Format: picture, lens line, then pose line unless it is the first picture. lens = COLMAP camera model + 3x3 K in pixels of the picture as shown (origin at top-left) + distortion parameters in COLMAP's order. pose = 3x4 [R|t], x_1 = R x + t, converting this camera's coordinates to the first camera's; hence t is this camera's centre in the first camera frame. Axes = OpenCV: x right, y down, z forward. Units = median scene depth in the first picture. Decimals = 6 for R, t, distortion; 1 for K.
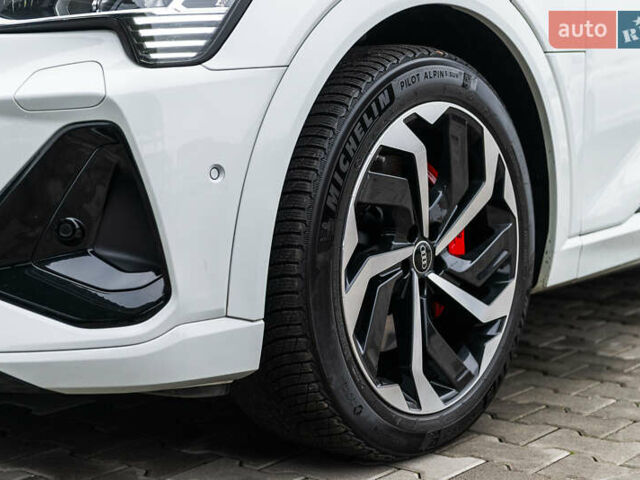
lens RADIAL K [[1232.5, 0, 320.0], [0, 1232.5, 240.0], [0, 0, 1]] dist [0.042944, -0.055091]
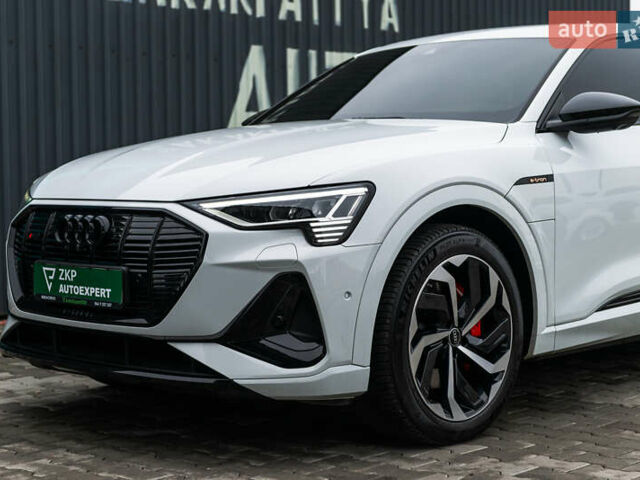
lens RADIAL K [[1232.5, 0, 320.0], [0, 1232.5, 240.0], [0, 0, 1]] dist [0.042944, -0.055091]
pose [[0.996705, 0.000536, -0.081112, 0.033092], [-0.006051, 0.997683, -0.067766, -0.004742], [0.080888, 0.068033, 0.994399, -0.924290]]
